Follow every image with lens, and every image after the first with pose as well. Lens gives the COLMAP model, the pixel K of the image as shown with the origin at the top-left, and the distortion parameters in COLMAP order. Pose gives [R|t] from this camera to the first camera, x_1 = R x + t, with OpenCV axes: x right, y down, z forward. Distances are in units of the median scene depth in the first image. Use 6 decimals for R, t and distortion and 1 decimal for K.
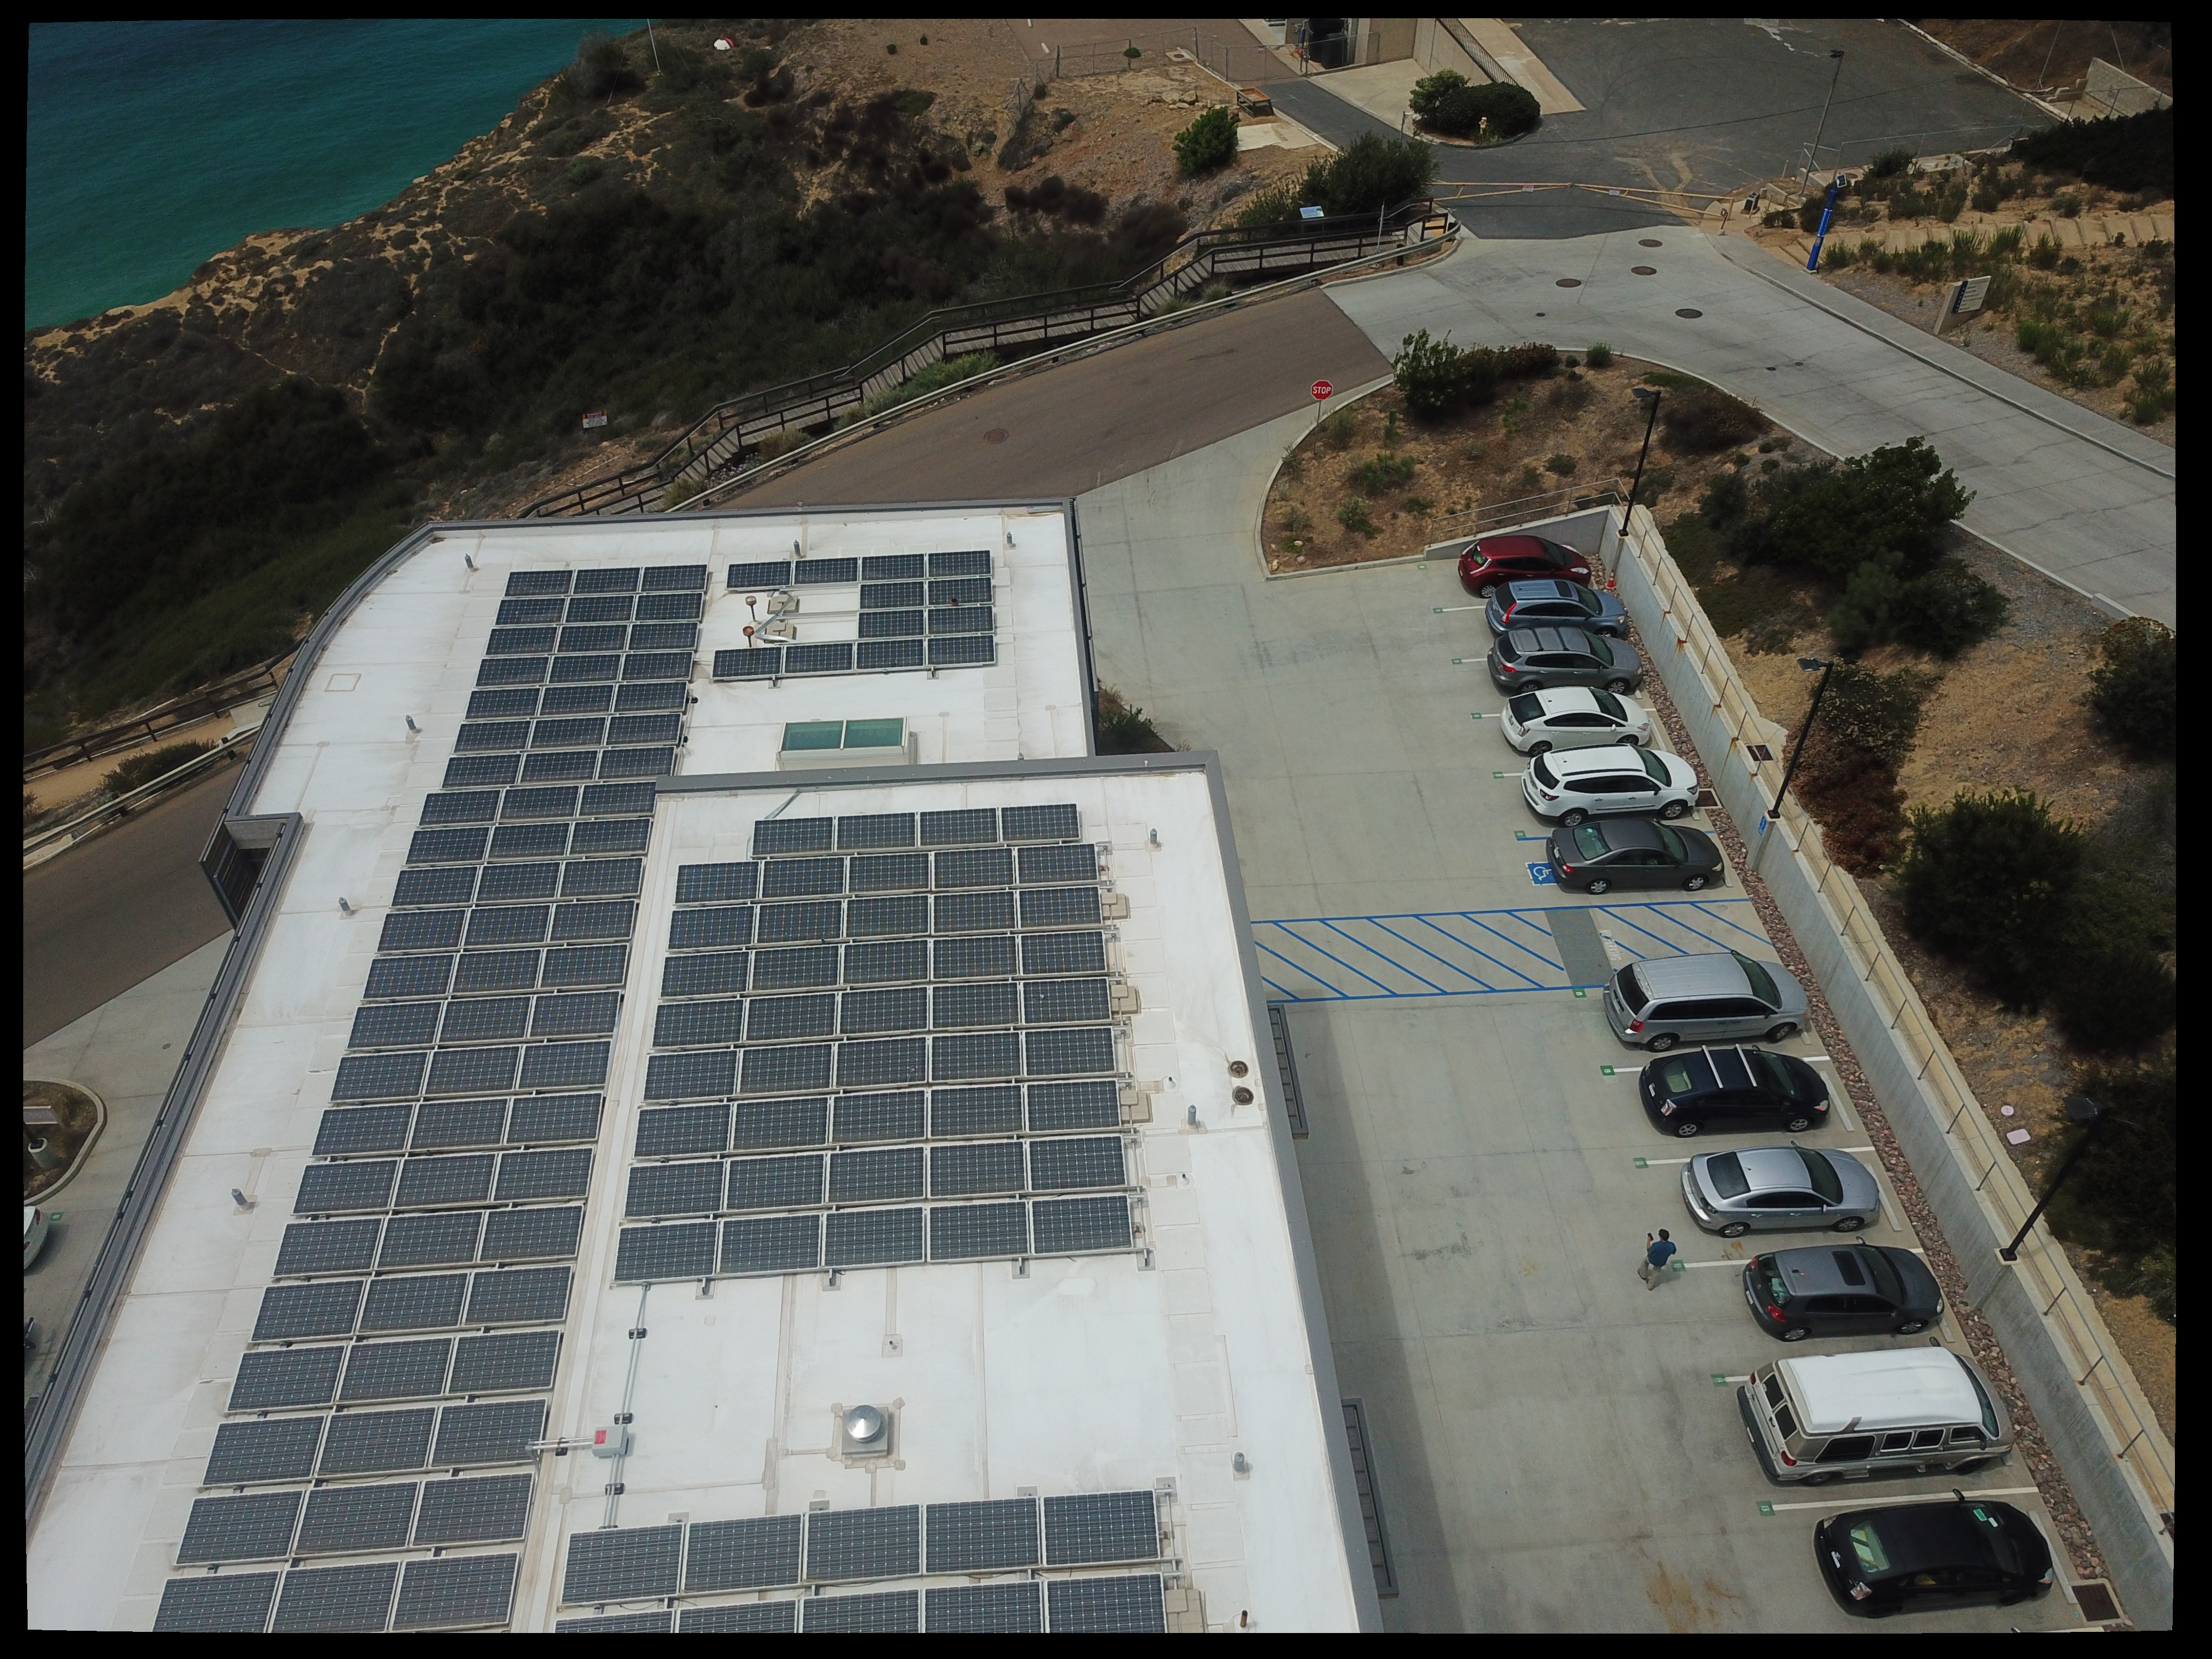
lens RADIAL K [[1661.4, 0, 1102.7], [0, 1661.4, 831.3], [0, 0, 1]] dist [-0.007925, 0.008711]
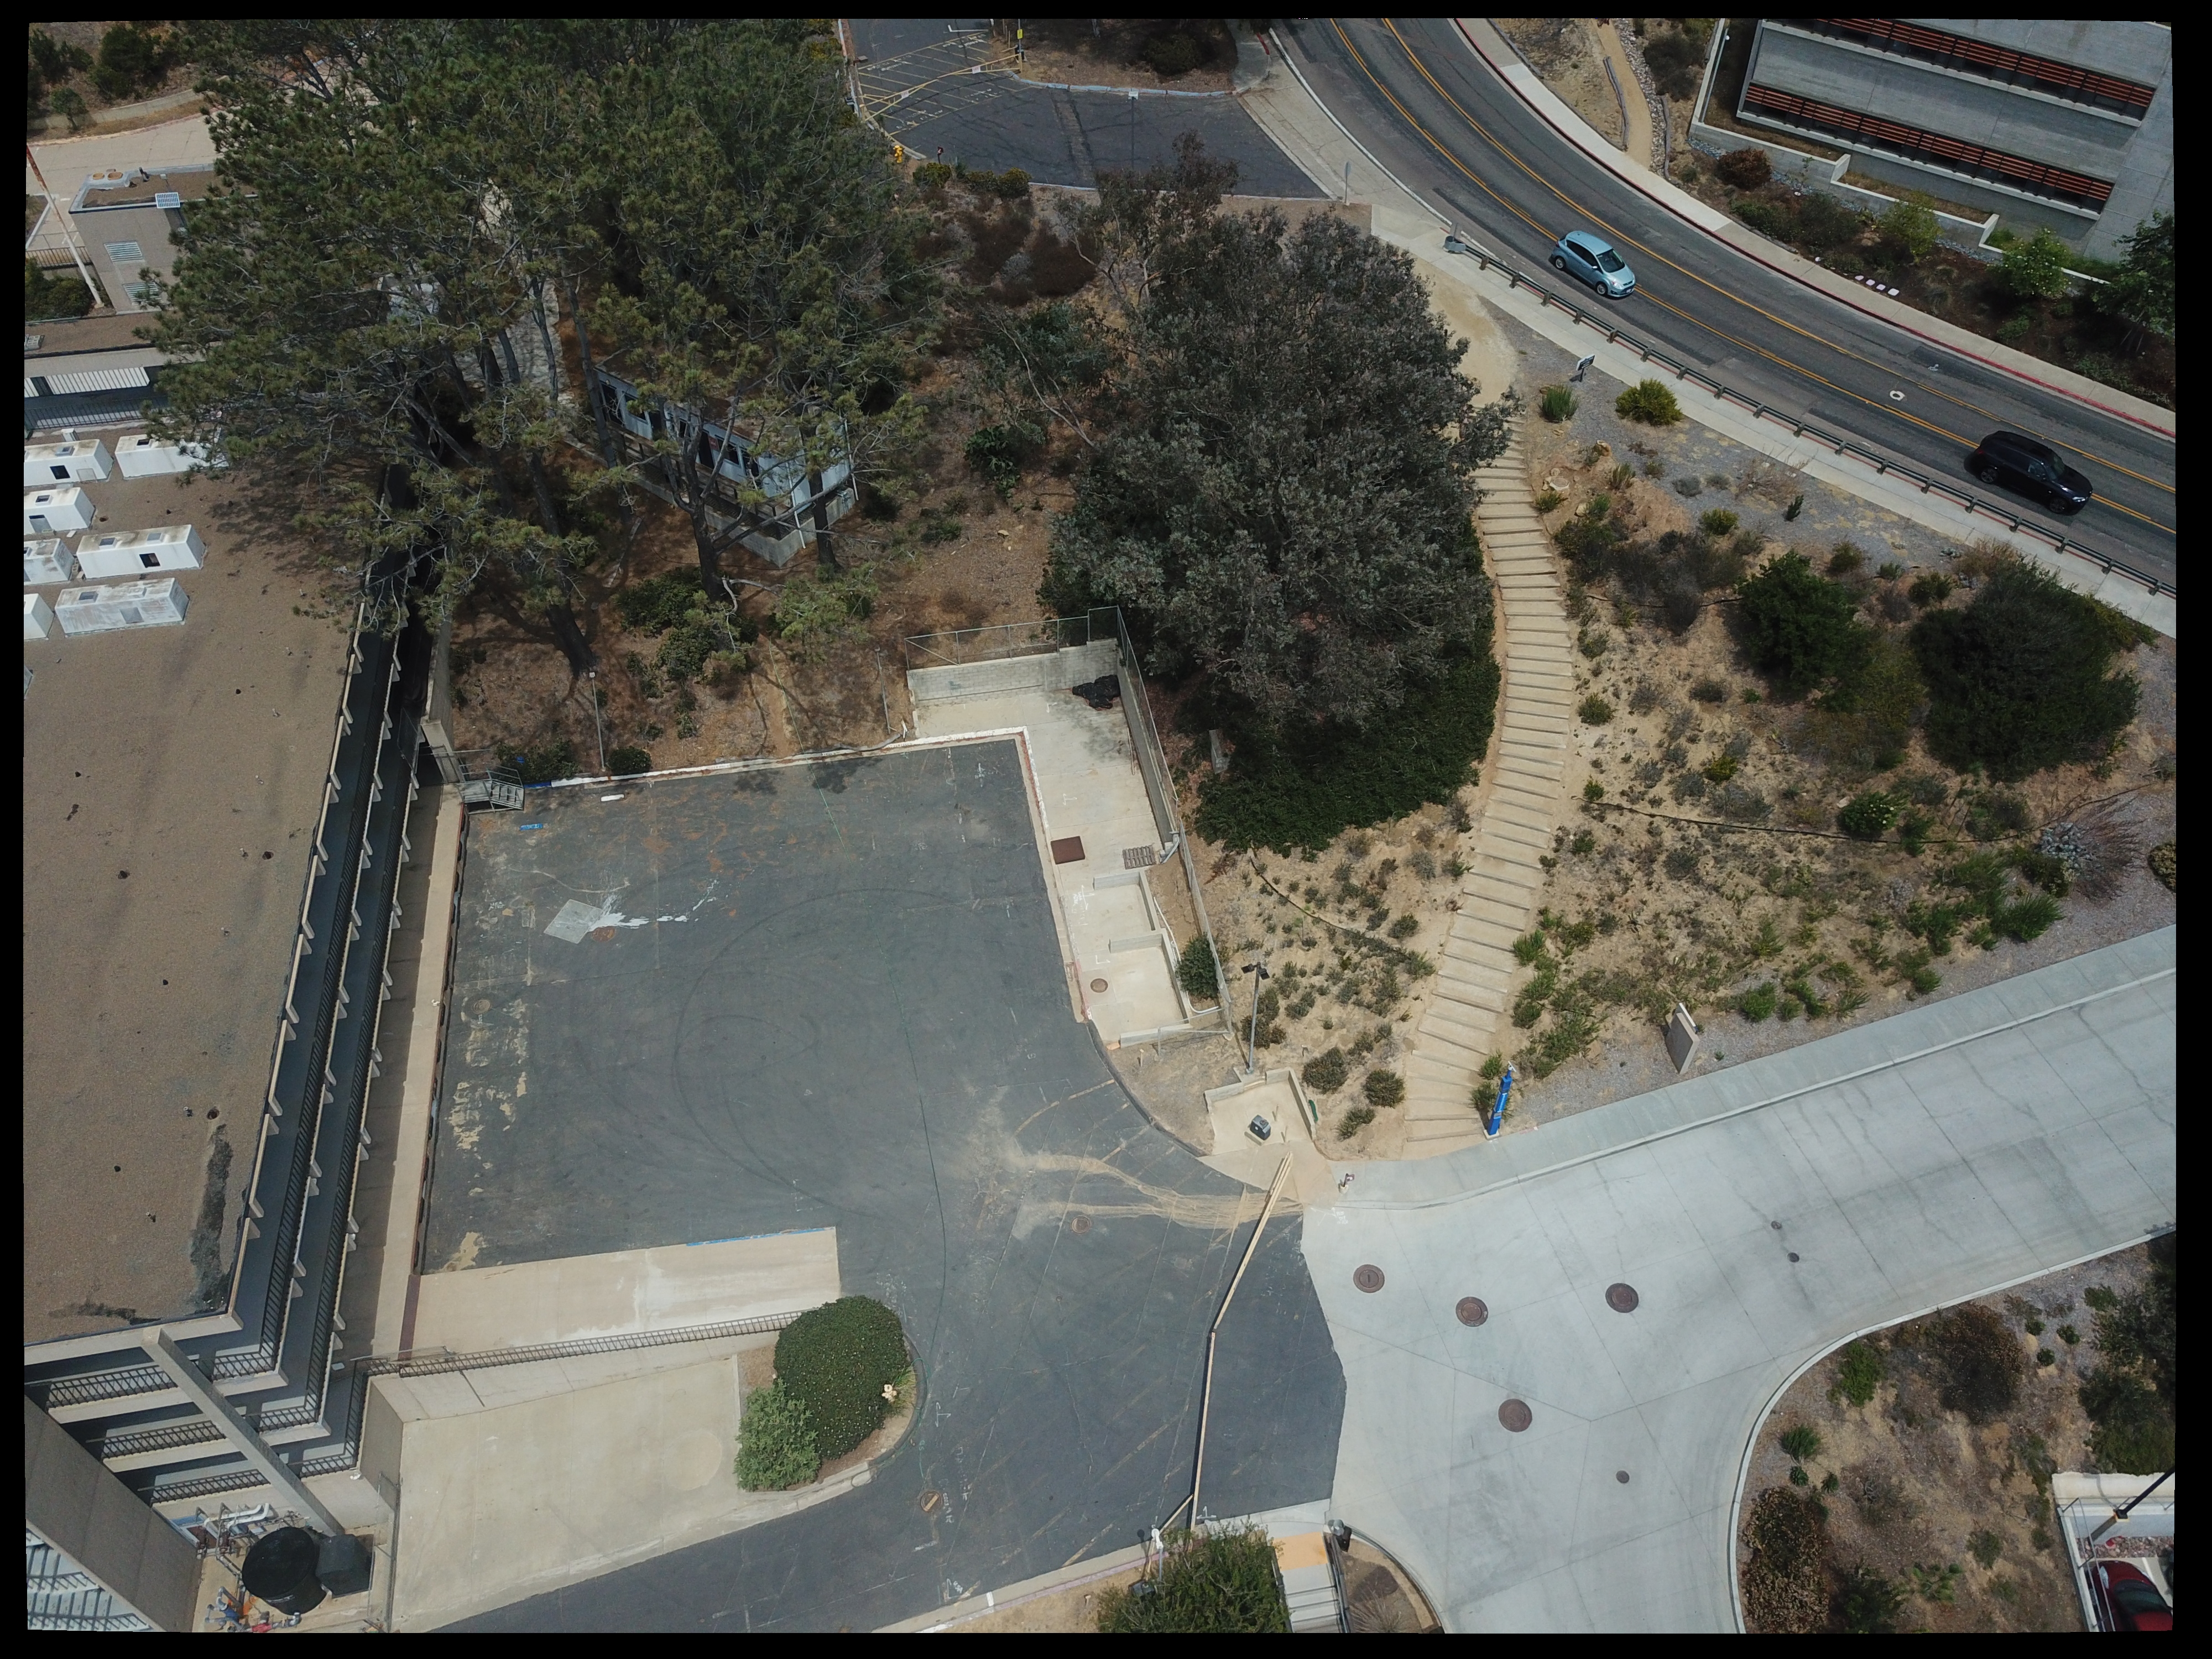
lens RADIAL K [[1661.4, 0, 1106.0], [0, 1661.4, 829.5], [0, 0, 1]] dist [-0.003266, 0.007553]
pose [[0.066847, -0.729338, 0.680880, -0.085177], [0.690682, 0.526301, 0.495949, -1.740966], [-0.720062, 0.437119, 0.538922, 1.109658]]
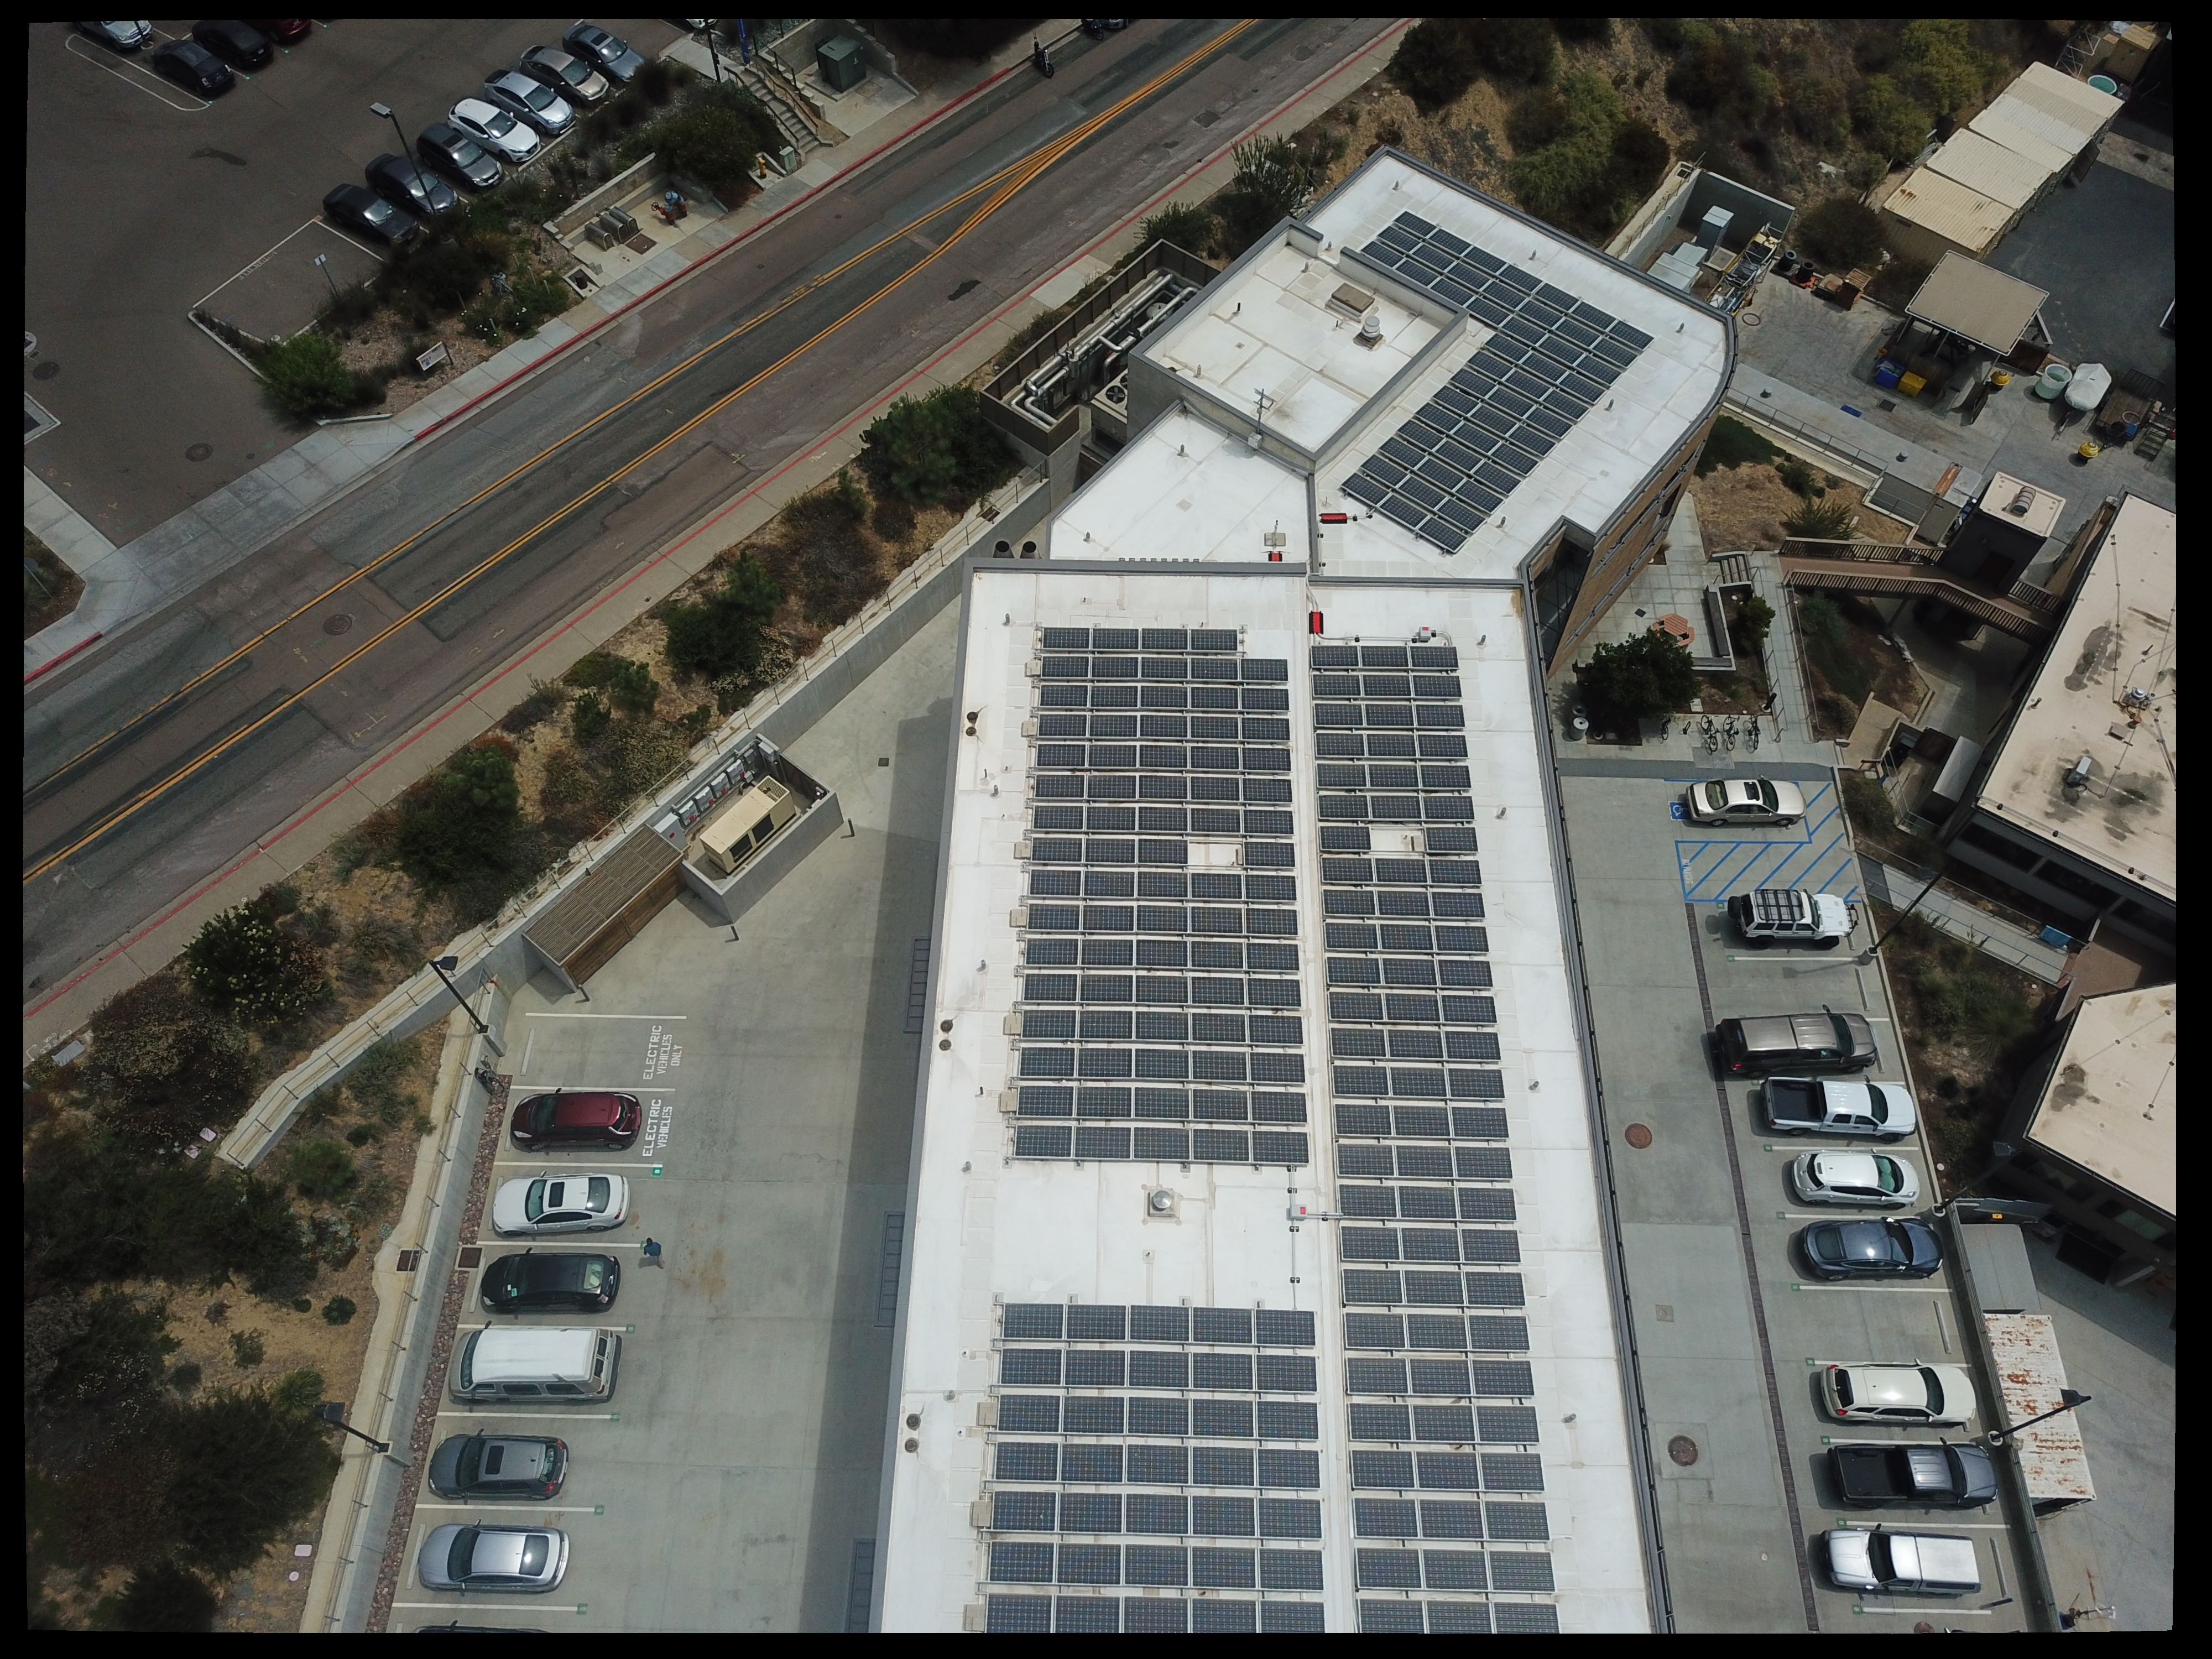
lens RADIAL K [[1661.4, 0, 1102.7], [0, 1661.4, 831.3], [0, 0, 1]] dist [-0.007925, 0.008711]
pose [[-0.995260, -0.081787, 0.052621, -0.093343], [0.069338, -0.217349, 0.973628, -0.914145], [-0.068193, 0.972661, 0.221990, 0.120000]]
